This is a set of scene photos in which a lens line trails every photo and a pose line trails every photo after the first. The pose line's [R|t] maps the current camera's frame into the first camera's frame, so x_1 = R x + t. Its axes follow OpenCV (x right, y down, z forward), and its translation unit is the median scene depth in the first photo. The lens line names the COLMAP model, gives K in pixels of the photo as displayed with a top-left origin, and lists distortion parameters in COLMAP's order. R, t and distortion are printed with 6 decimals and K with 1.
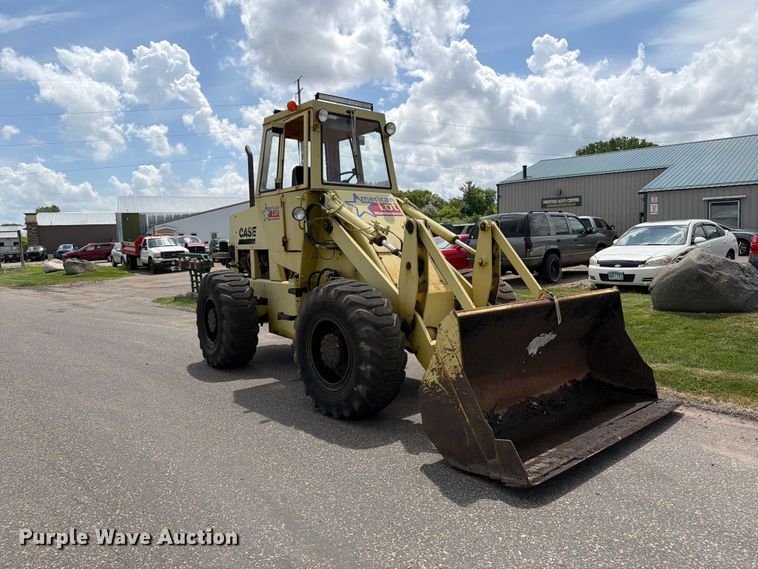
lens RADIAL K [[537.8, 0, 390.9], [0, 537.8, 274.5], [0, 0, 1]] dist [0.032895, -0.035236]
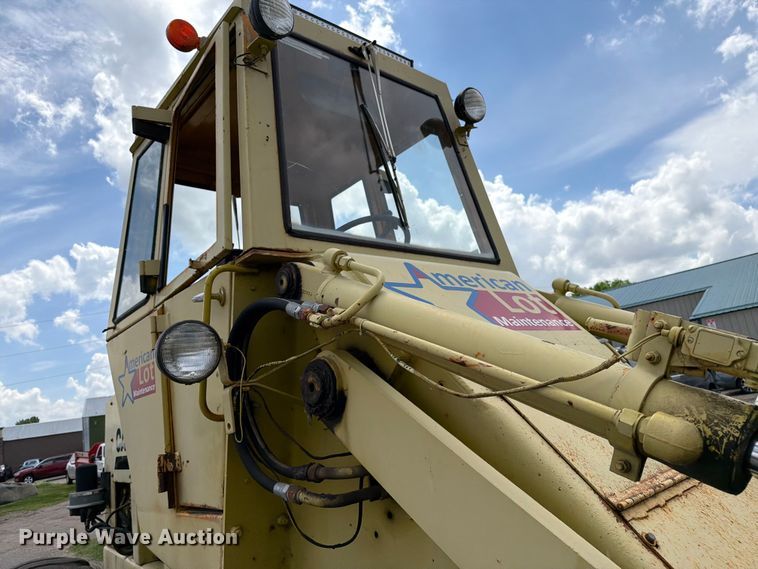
lens RADIAL K [[537.8, 0, 384.8], [0, 537.8, 283.4], [0, 0, 1]] dist [0.032895, -0.035236]
pose [[0.993332, -0.113247, 0.021581, -0.090060], [0.114620, 0.950076, -0.290203, -0.064184], [0.012361, 0.290742, 0.956722, 0.763604]]
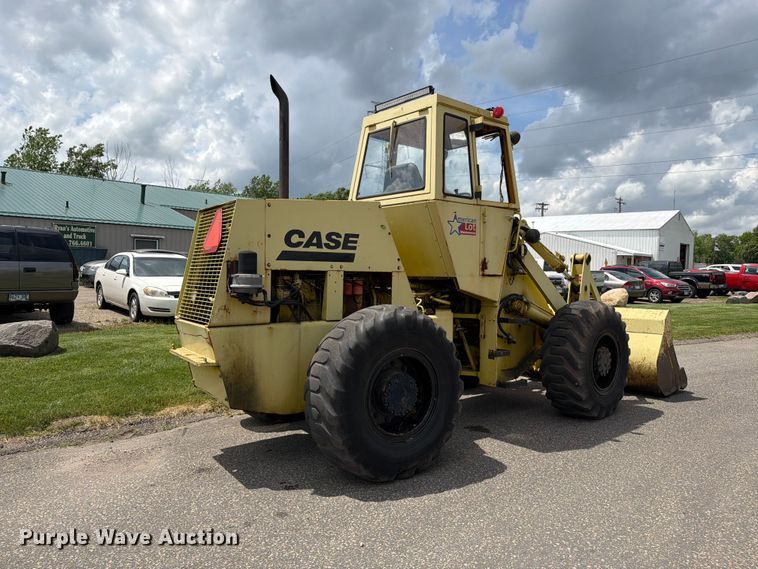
lens RADIAL K [[537.8, 0, 375.7], [0, 537.8, 286.3], [0, 0, 1]] dist [0.032895, -0.035236]
pose [[0.016154, 0.001729, 0.999868, -1.096431], [0.044002, 0.999028, -0.002438, -0.034528], [-0.998901, 0.044036, 0.016063, 1.237070]]
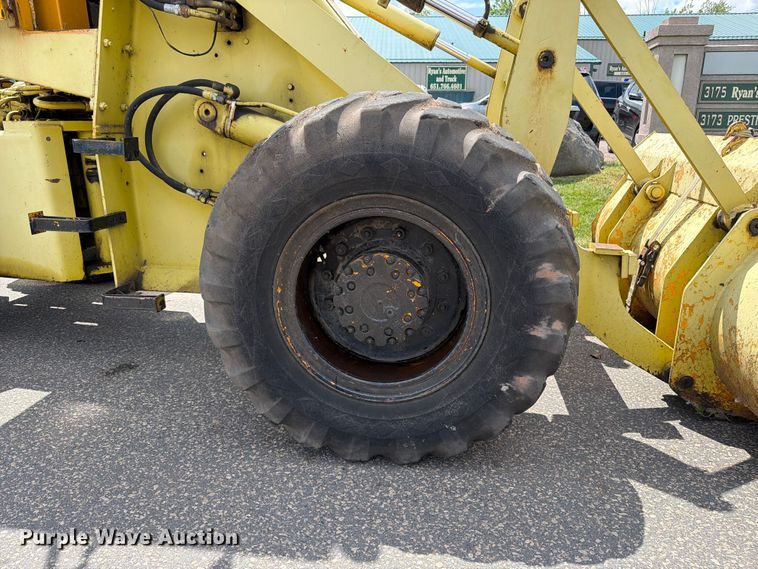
lens RADIAL K [[537.8, 0, 378.5], [0, 537.8, 297.4], [0, 0, 1]] dist [0.032895, -0.035236]
pose [[0.763720, -0.174172, 0.621607, -0.282451], [0.018993, 0.968561, 0.248052, 0.043101], [-0.645268, -0.177636, 0.743017, 0.619018]]
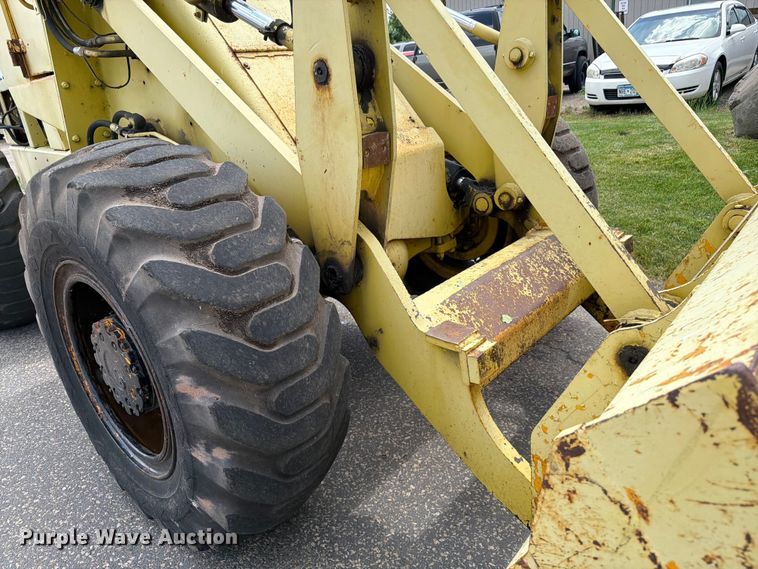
lens RADIAL K [[537.8, 0, 375.9], [0, 537.8, 282.9], [0, 0, 1]] dist [0.032895, -0.035236]
pose [[0.991438, -0.110096, 0.070214, 0.023989], [0.084431, 0.950672, 0.298485, 0.004933], [-0.099612, -0.290001, 0.951828, 0.573950]]
